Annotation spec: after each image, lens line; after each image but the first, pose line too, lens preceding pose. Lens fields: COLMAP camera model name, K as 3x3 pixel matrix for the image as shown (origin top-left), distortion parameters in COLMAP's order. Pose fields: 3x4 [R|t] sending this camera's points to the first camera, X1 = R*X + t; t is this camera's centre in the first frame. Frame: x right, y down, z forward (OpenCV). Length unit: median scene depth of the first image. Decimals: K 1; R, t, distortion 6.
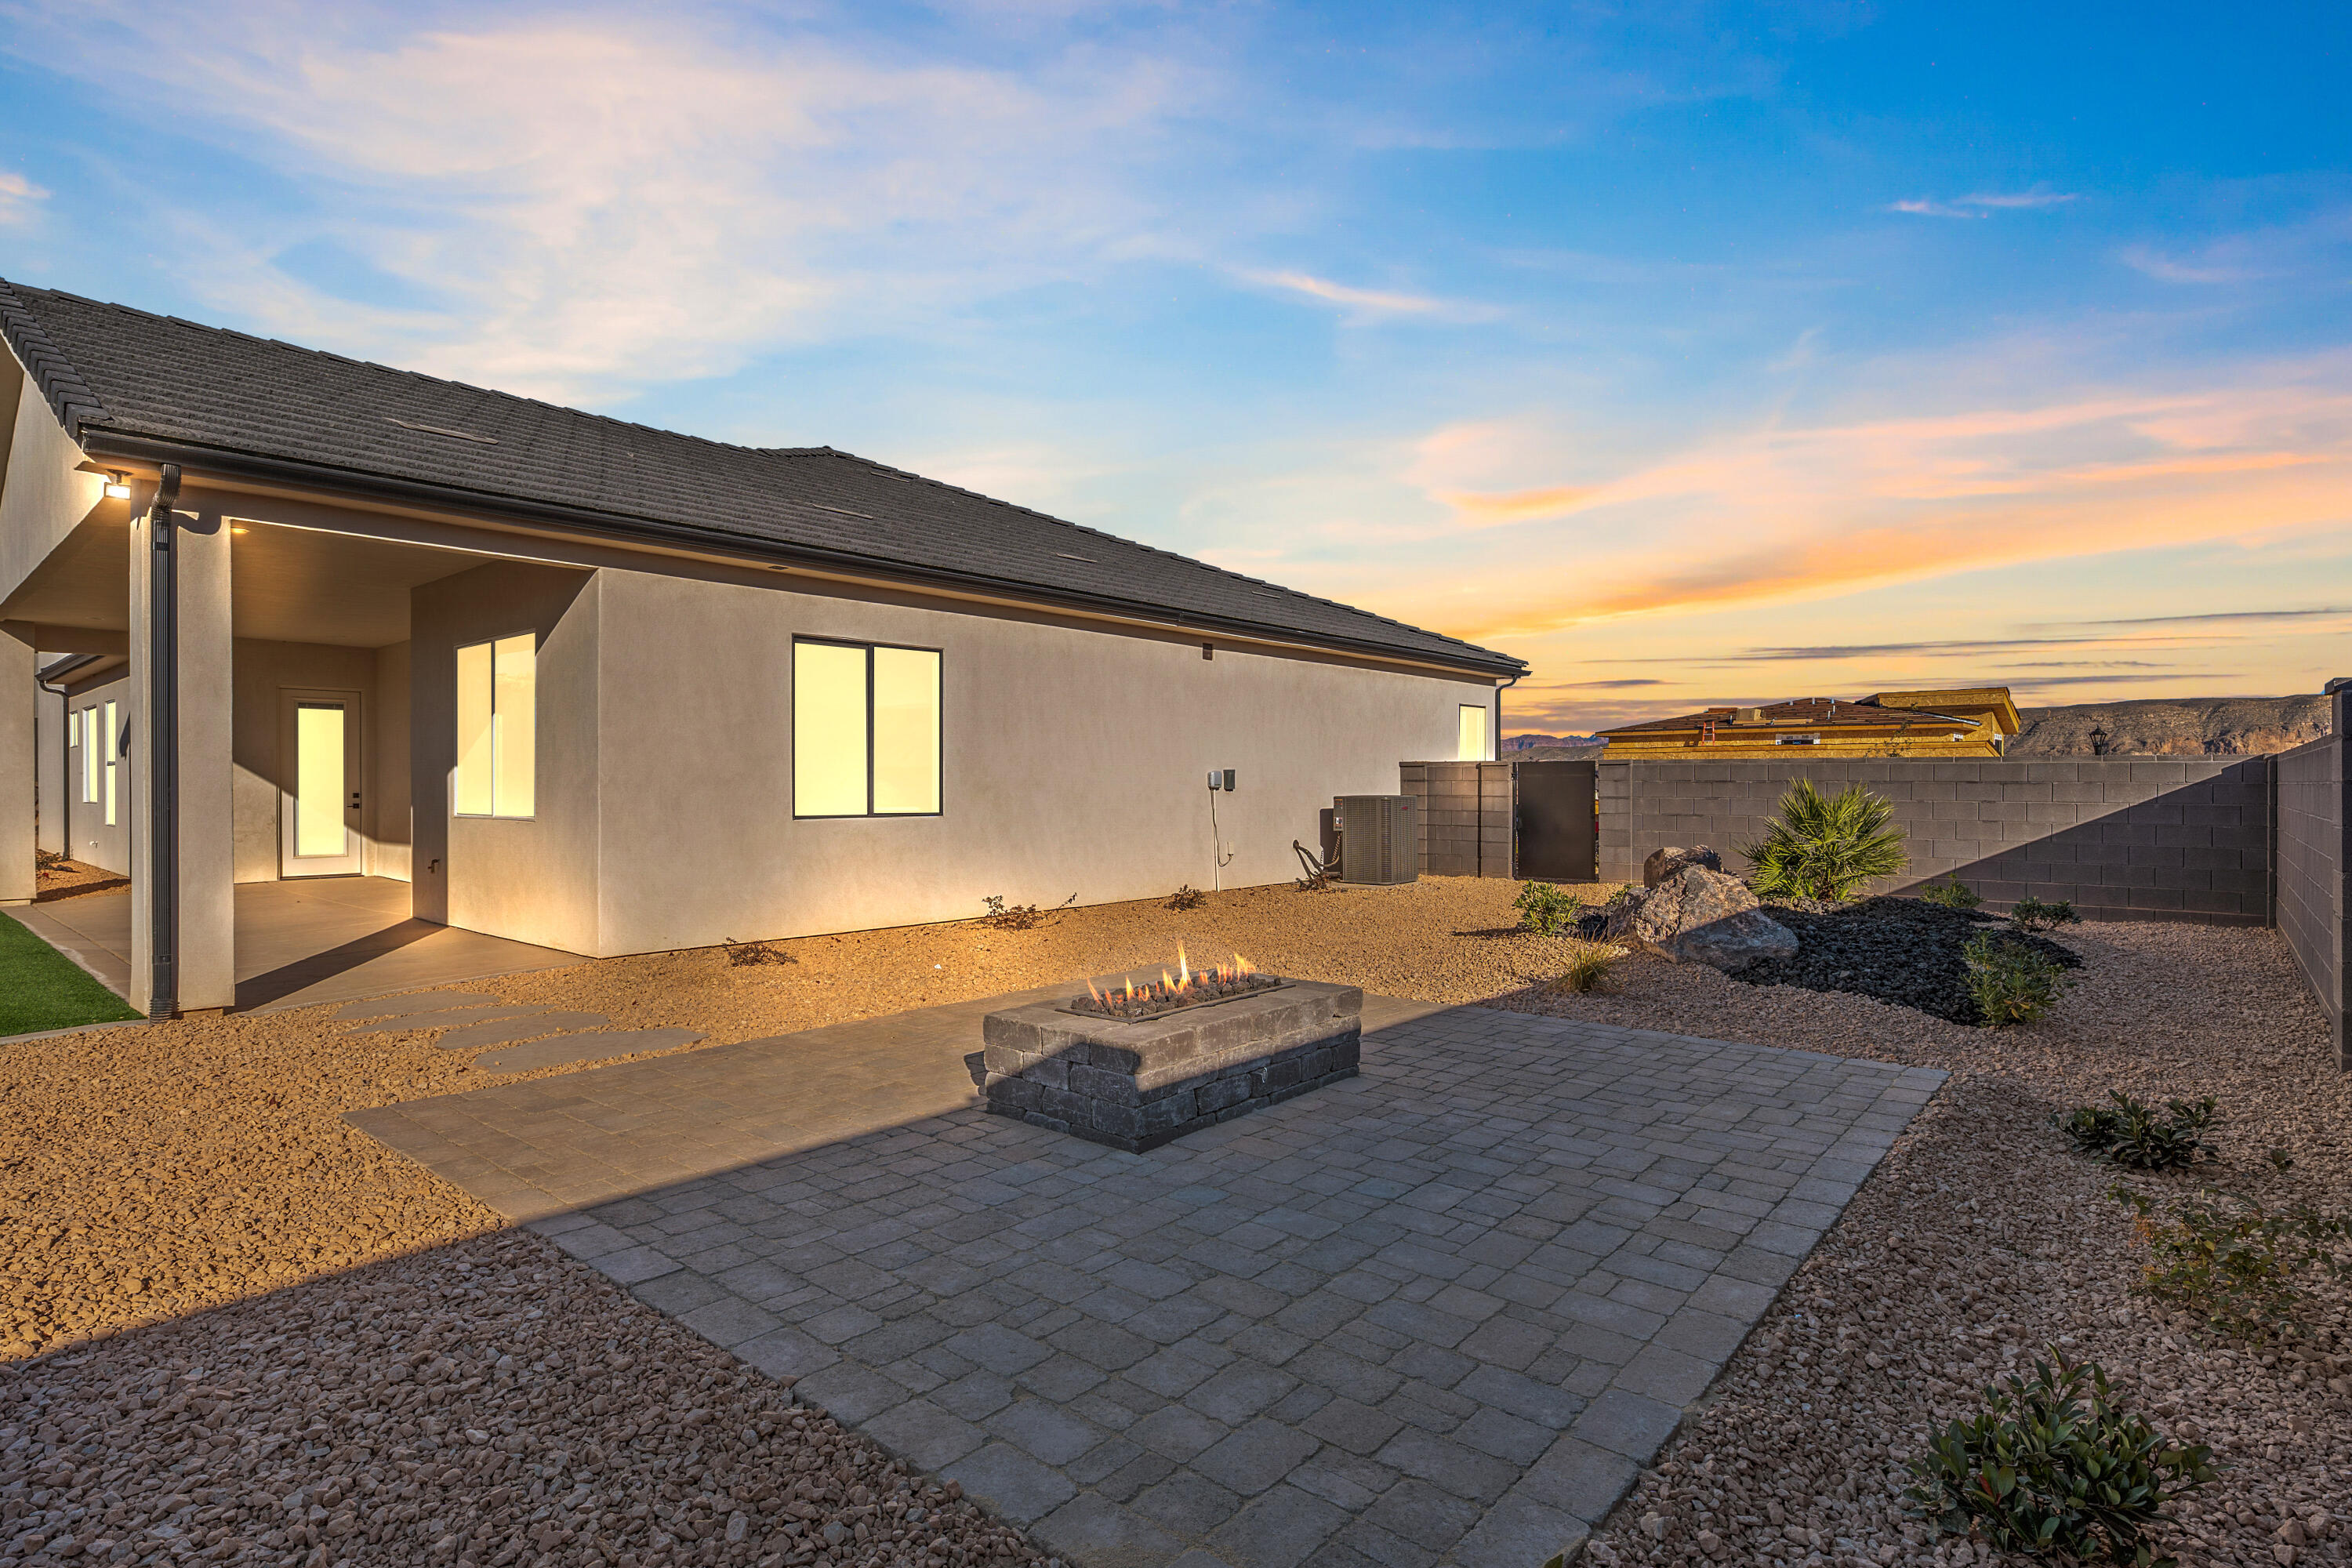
lens RADIAL K [[1179.7, 0, 1177.4], [0, 1179.7, 788.0], [0, 0, 1]] dist [-0.001942, -0.000082]
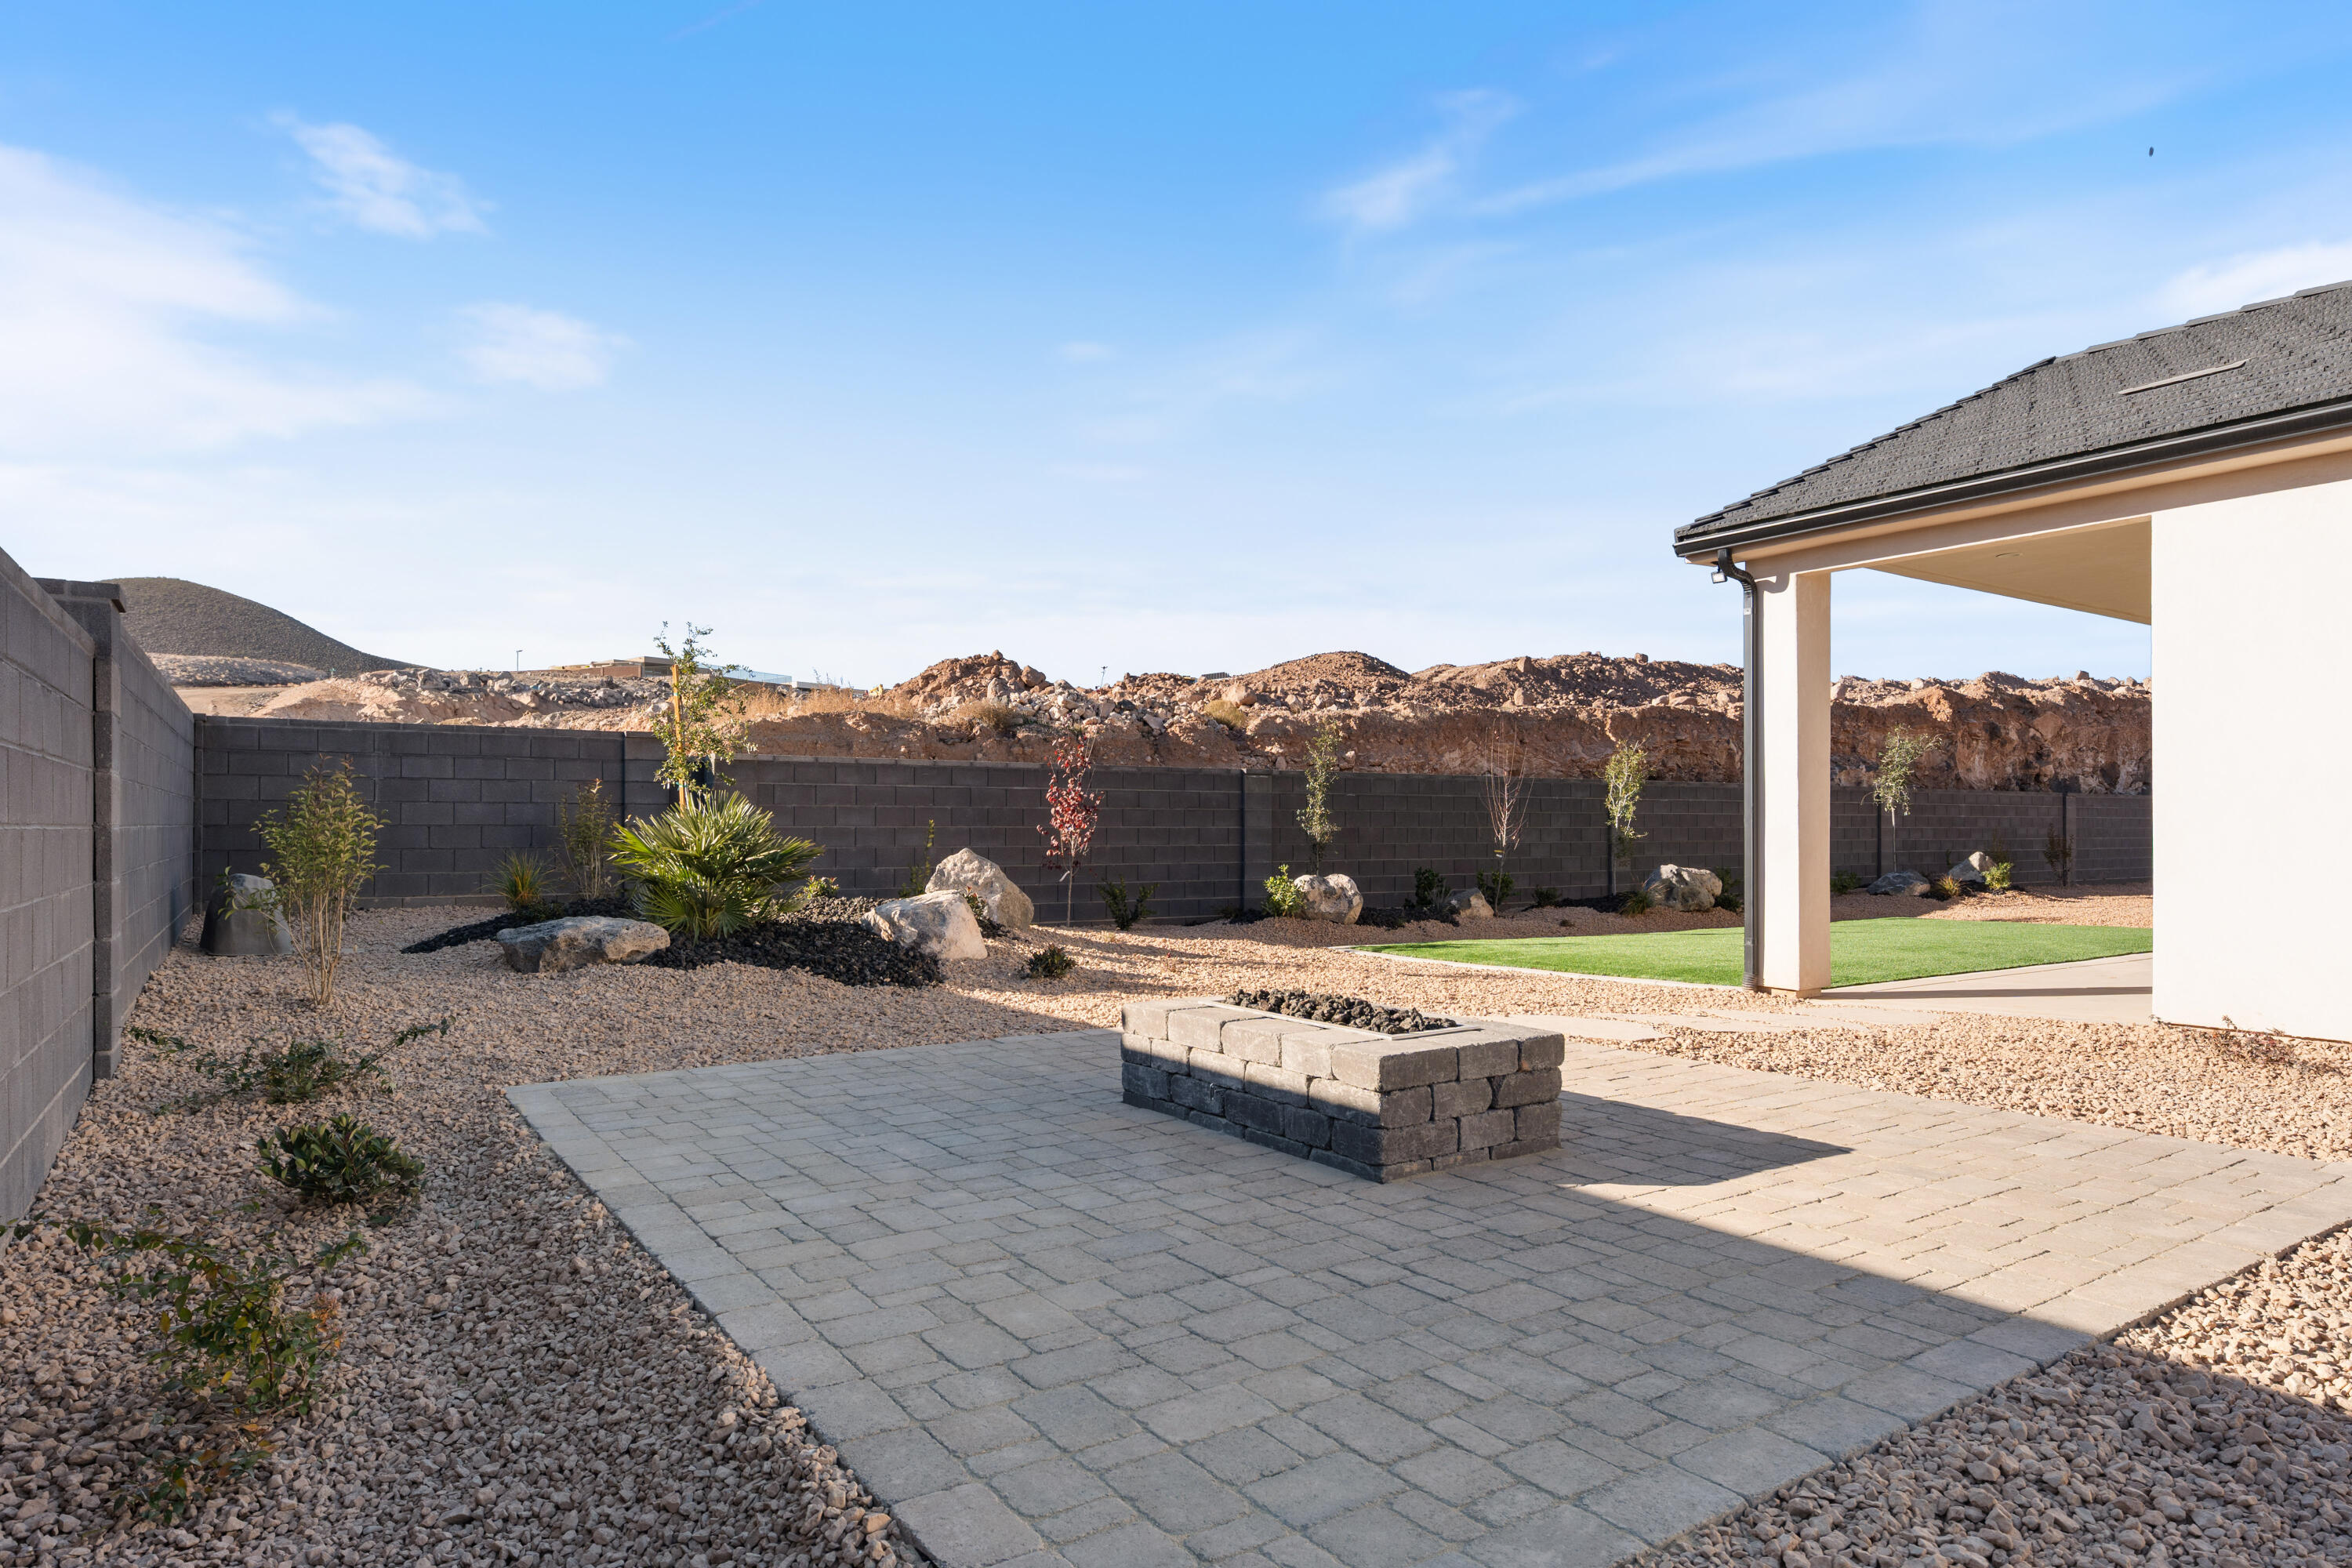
lens RADIAL K [[1375.0, 0, 1173.3], [0, 1375.0, 790.5], [0, 0, 1]] dist [0.021877, 0.000800]
pose [[-0.276614, -0.027433, -0.960590, 1.188213], [-0.003608, 0.999615, -0.027508, 0.045669], [0.960974, -0.004144, -0.276606, 1.367971]]
